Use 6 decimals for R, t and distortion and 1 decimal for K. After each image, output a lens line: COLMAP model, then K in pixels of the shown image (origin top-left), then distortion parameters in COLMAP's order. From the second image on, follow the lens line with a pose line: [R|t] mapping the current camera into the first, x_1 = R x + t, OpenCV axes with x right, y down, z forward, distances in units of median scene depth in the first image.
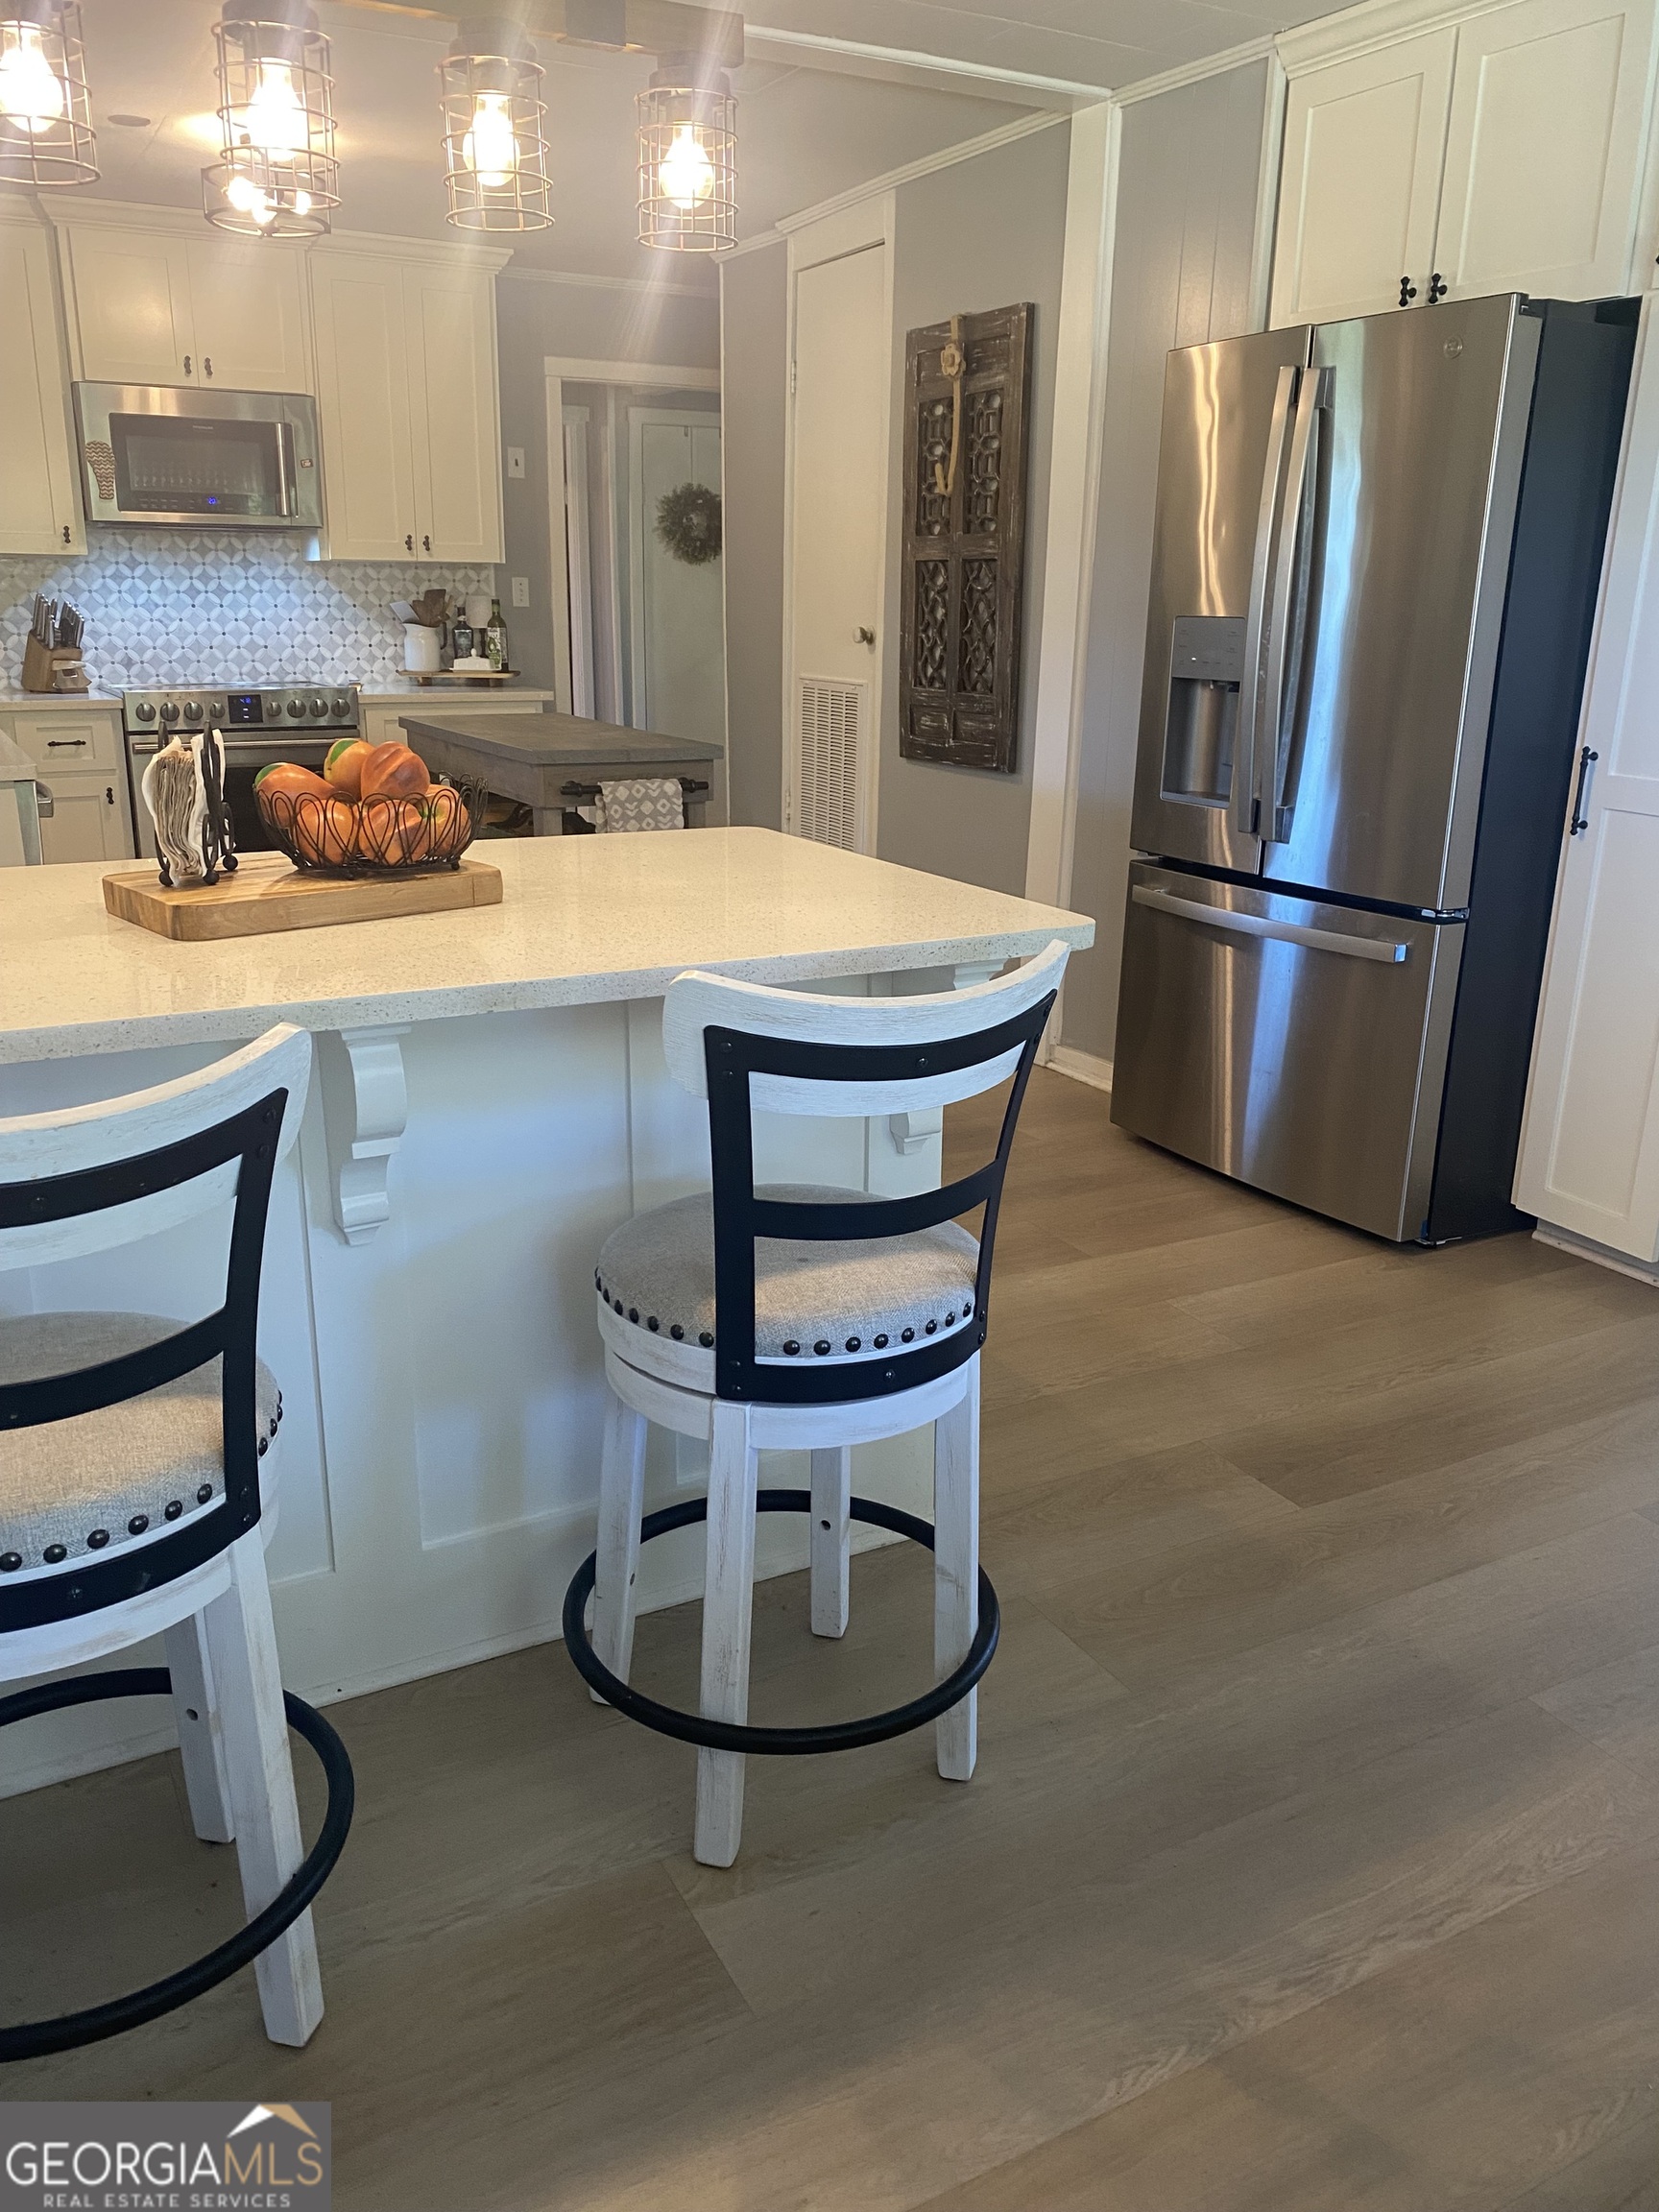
lens RADIAL K [[1695.7, 0, 834.3], [0, 1695.7, 1111.7], [0, 0, 1]] dist [0.033256, -0.050506]
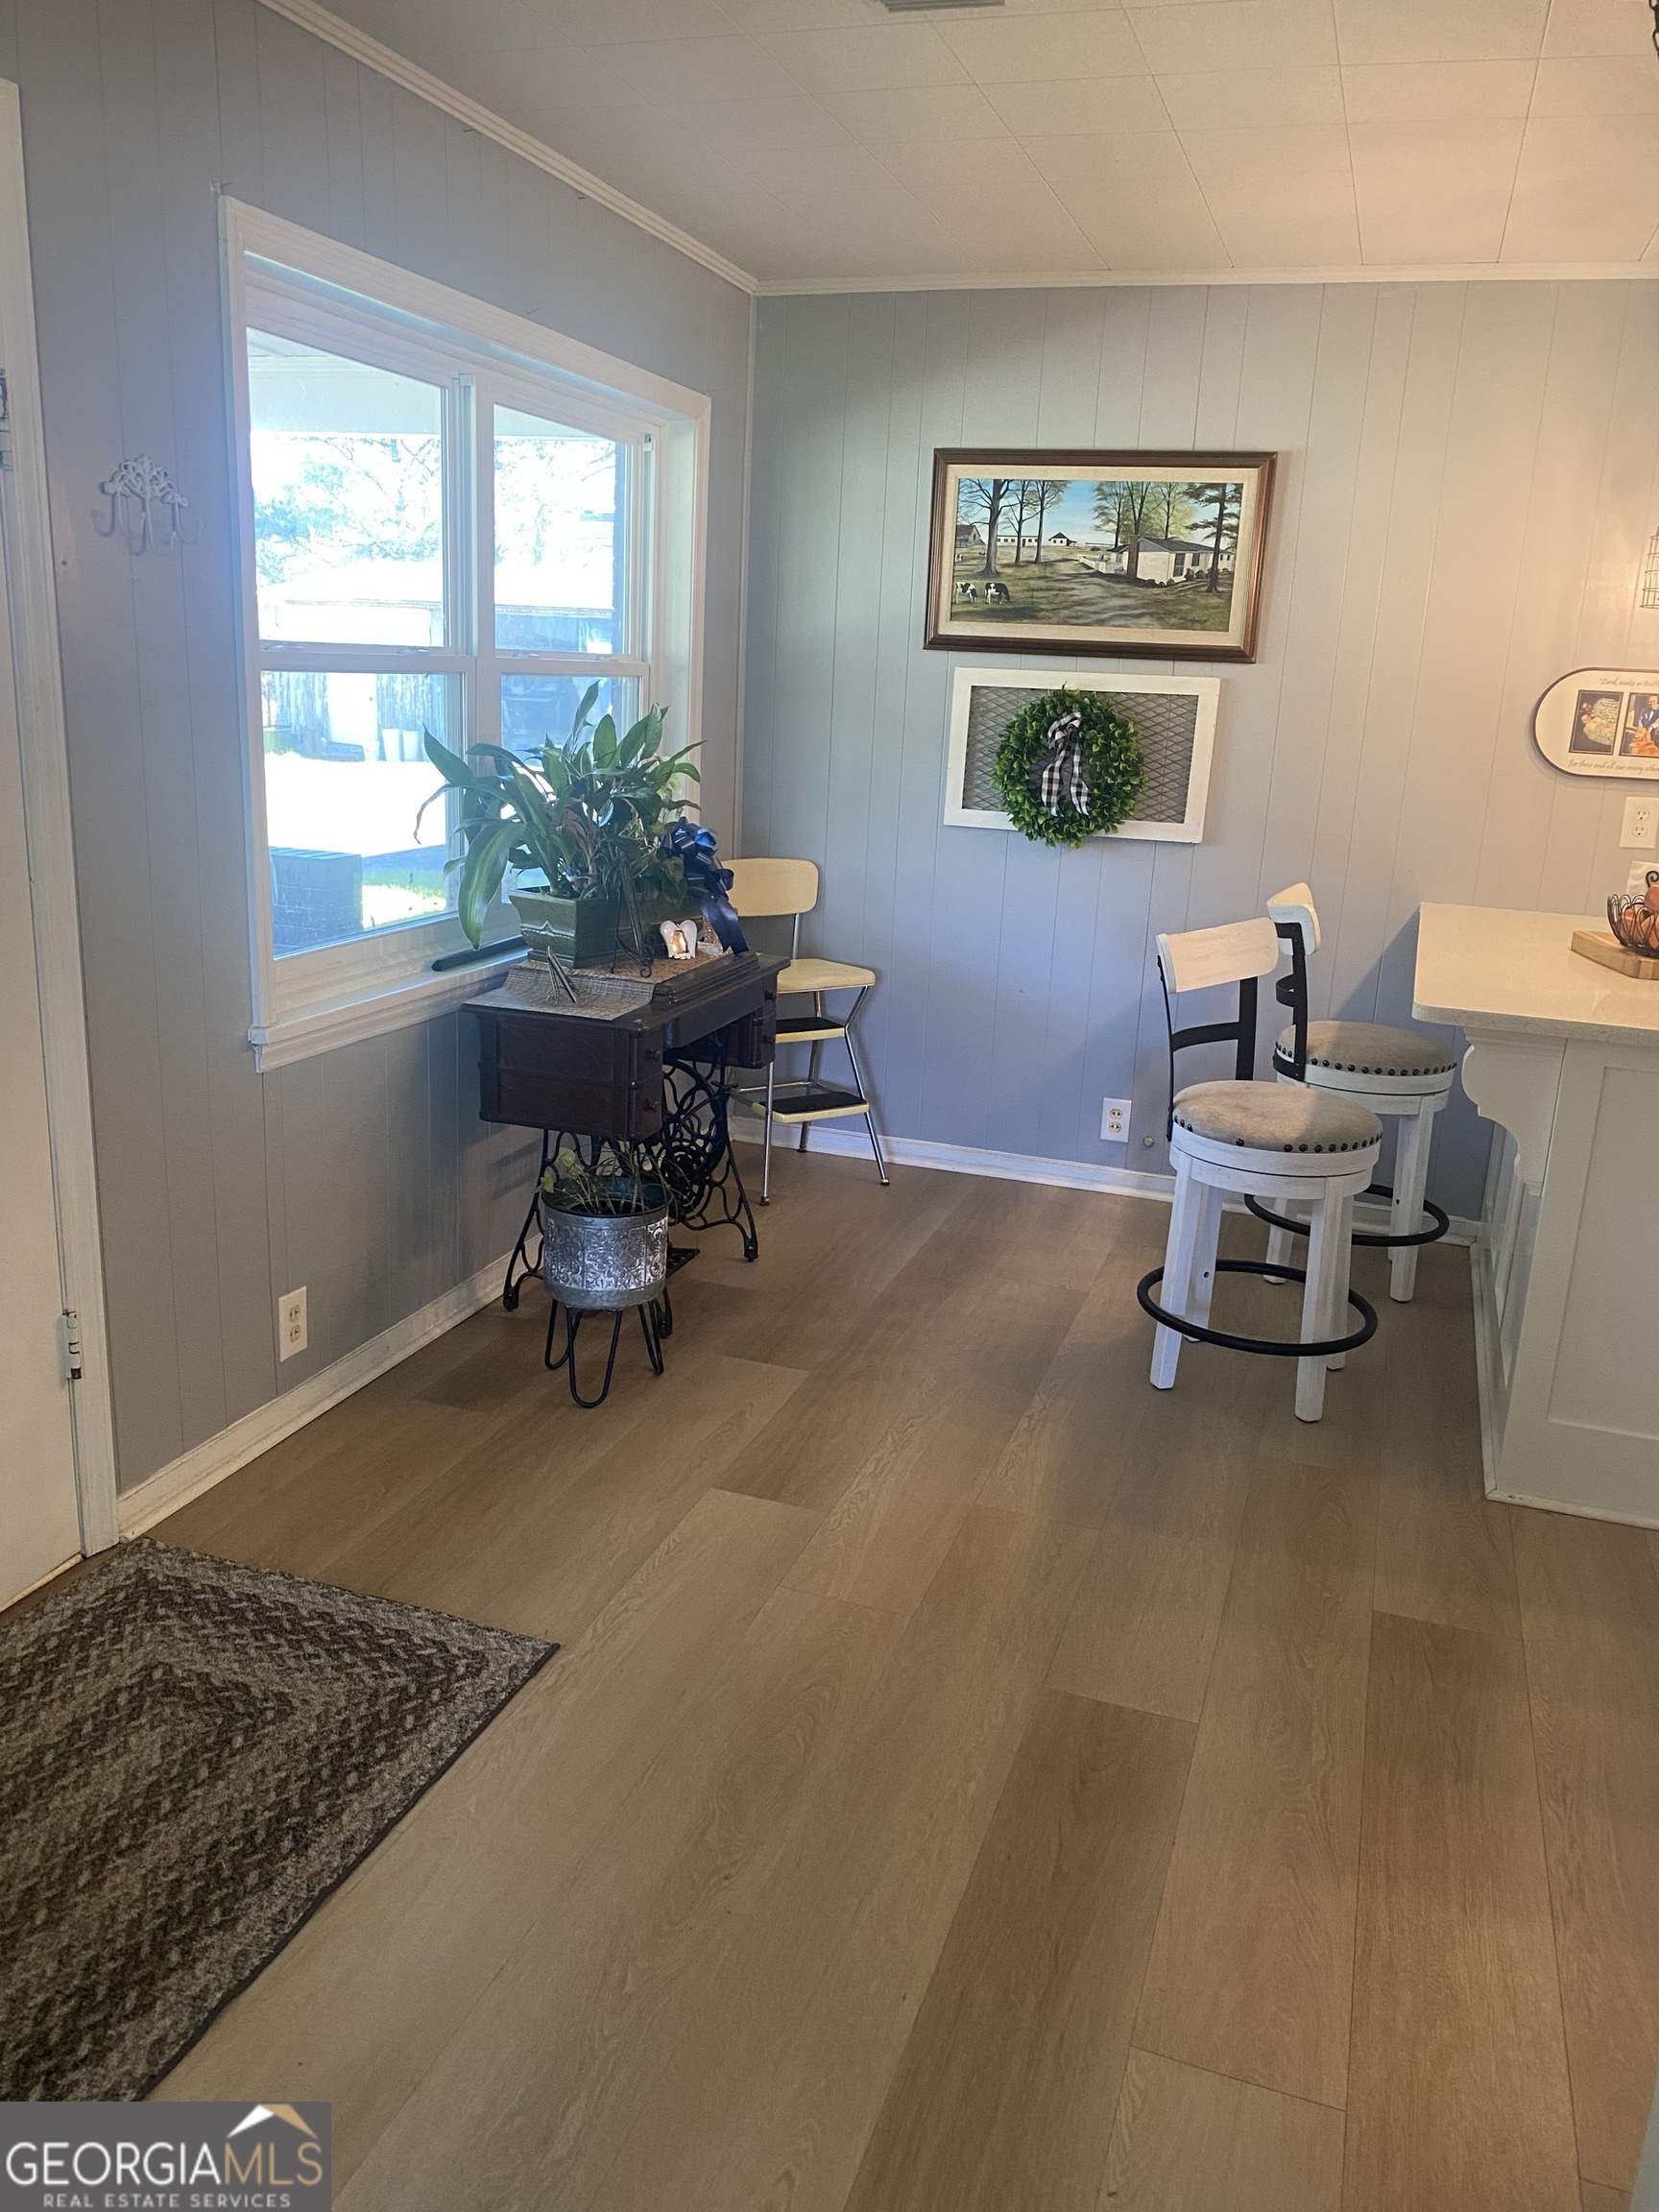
lens RADIAL K [[1694.6, 0, 829.5], [0, 1694.6, 1106.0], [0, 0, 1]] dist [0.055711, -0.103906]
pose [[-0.745525, 0.124799, -0.654689, 0.514050], [-0.247494, 0.860231, 0.445813, -0.191479], [0.618821, 0.494396, -0.610437, 0.544278]]
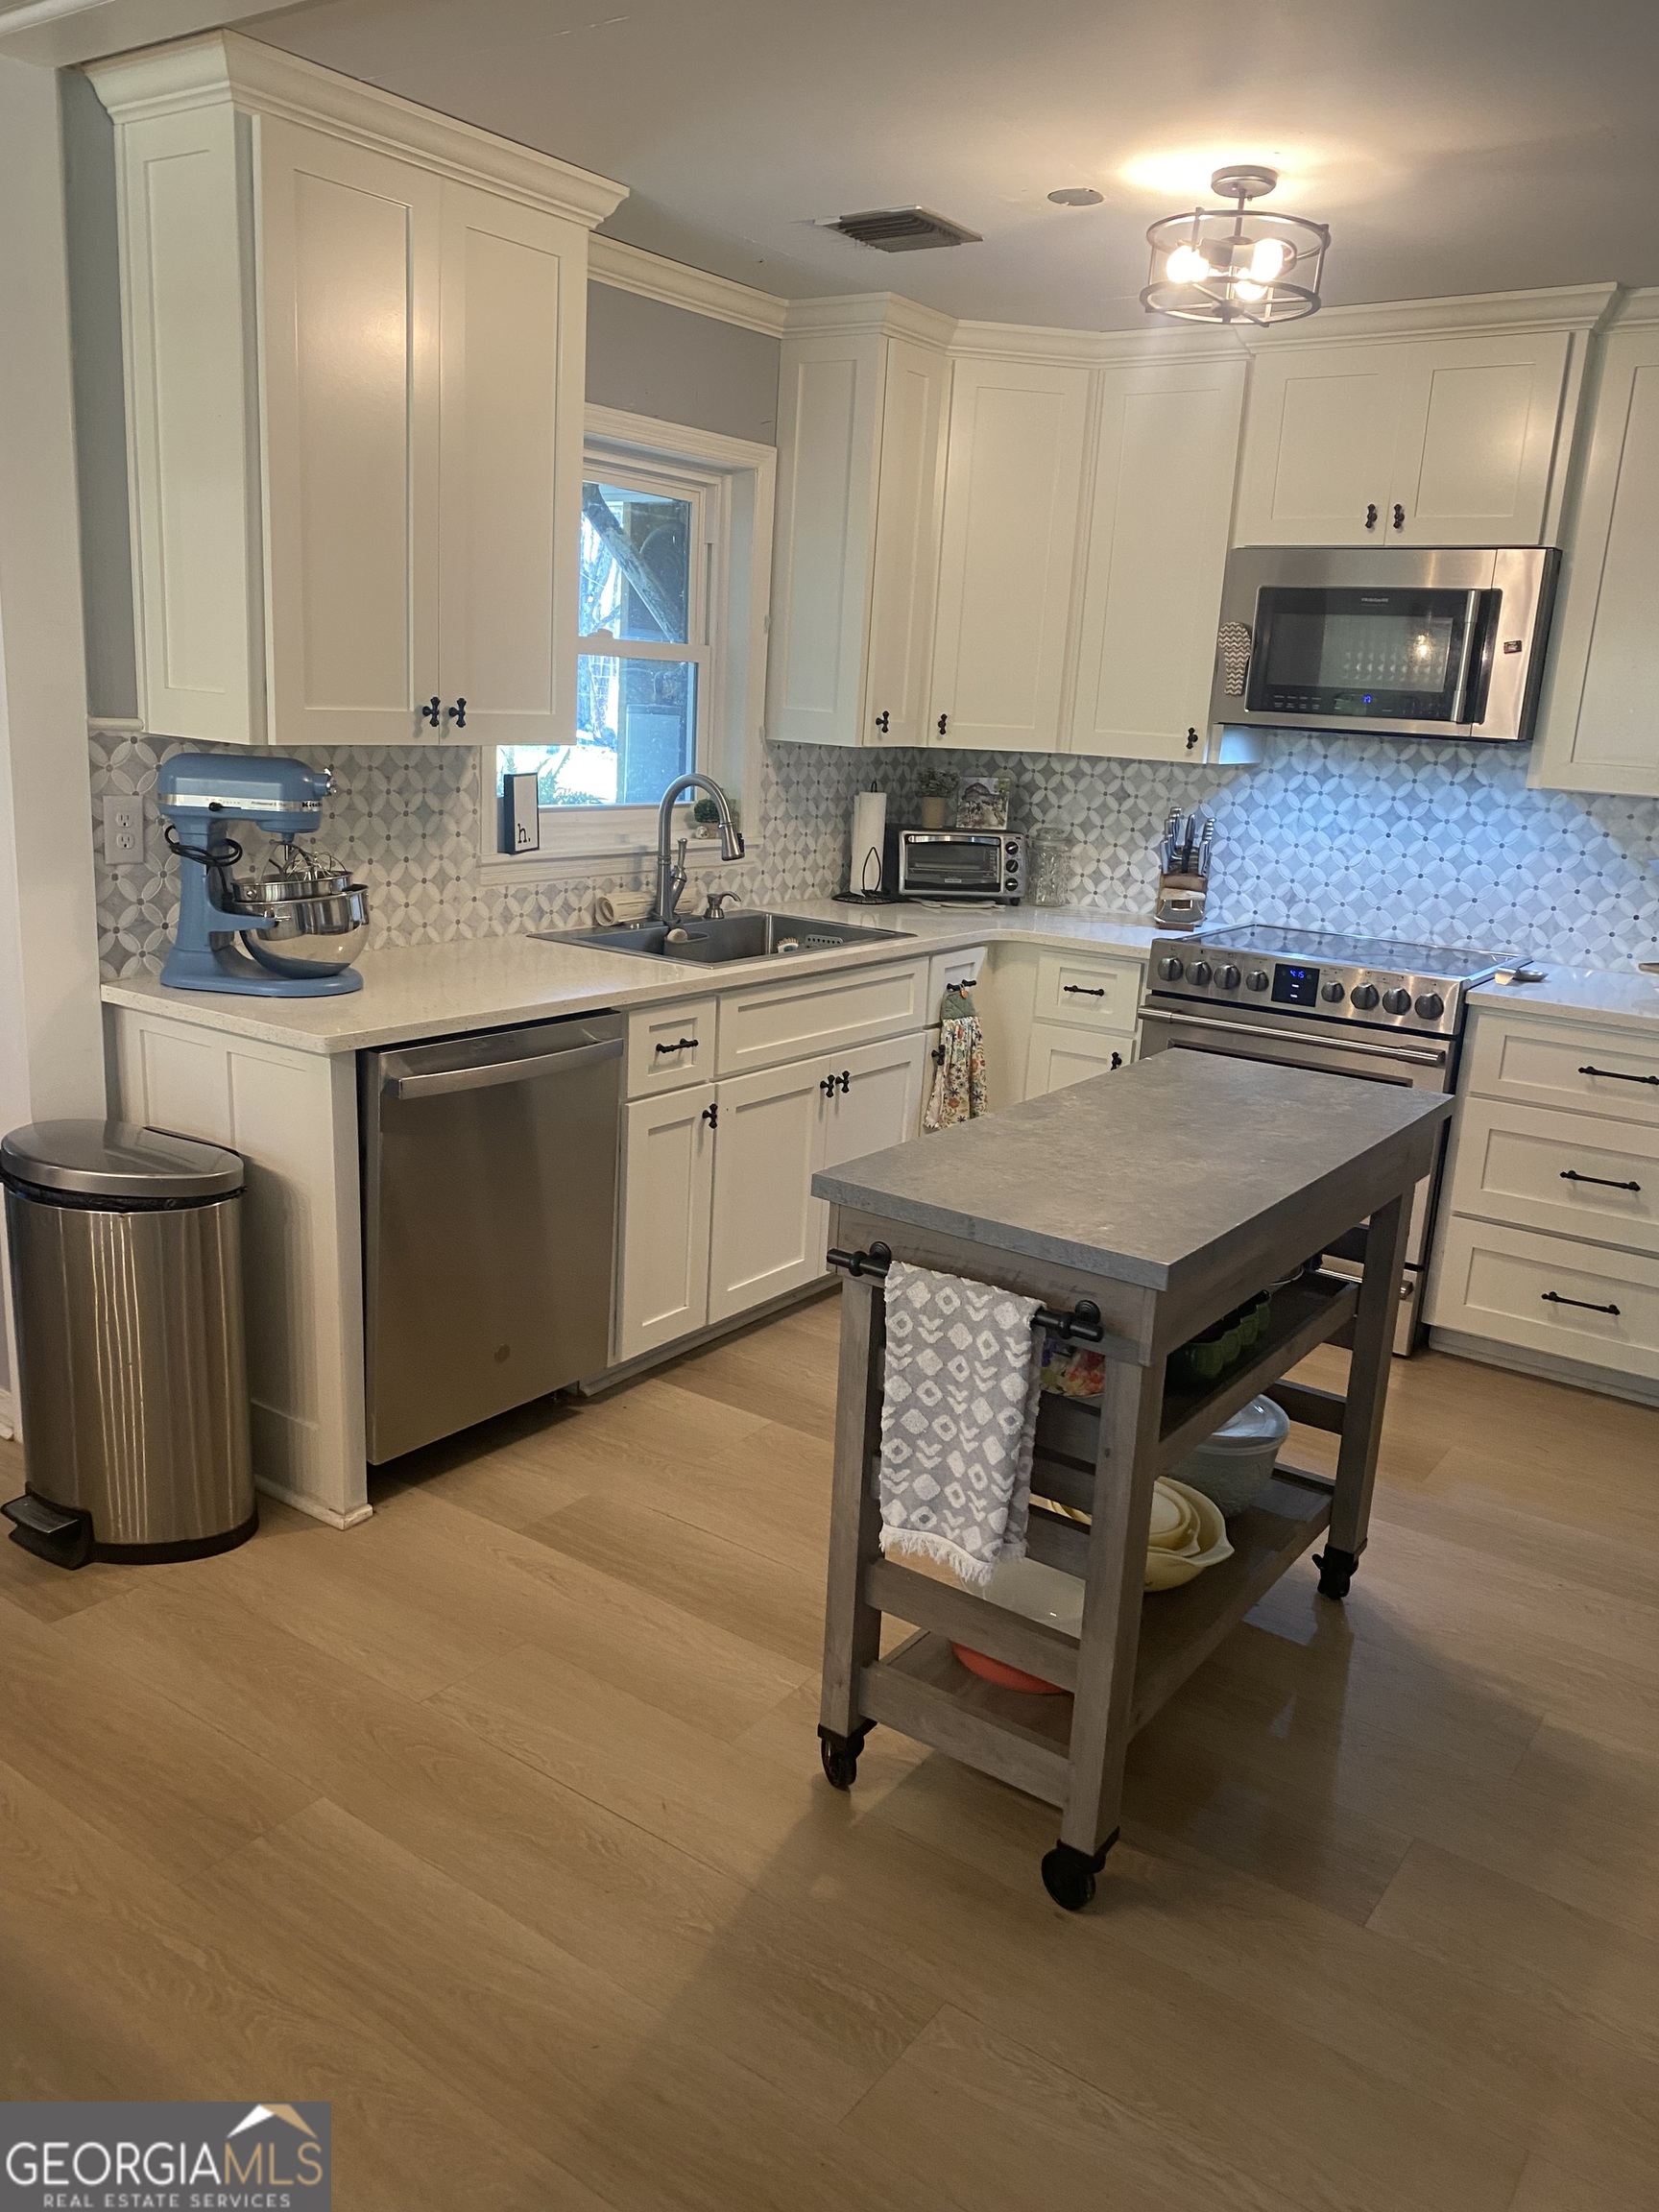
lens RADIAL K [[1694.6, 0, 829.5], [0, 1694.6, 1106.0], [0, 0, 1]] dist [0.055711, -0.103906]
pose [[0.420399, 0.234076, -0.876626, 0.194035], [-0.313589, 0.944096, 0.101706, -0.187562], [0.851426, 0.232143, 0.470301, 0.481196]]
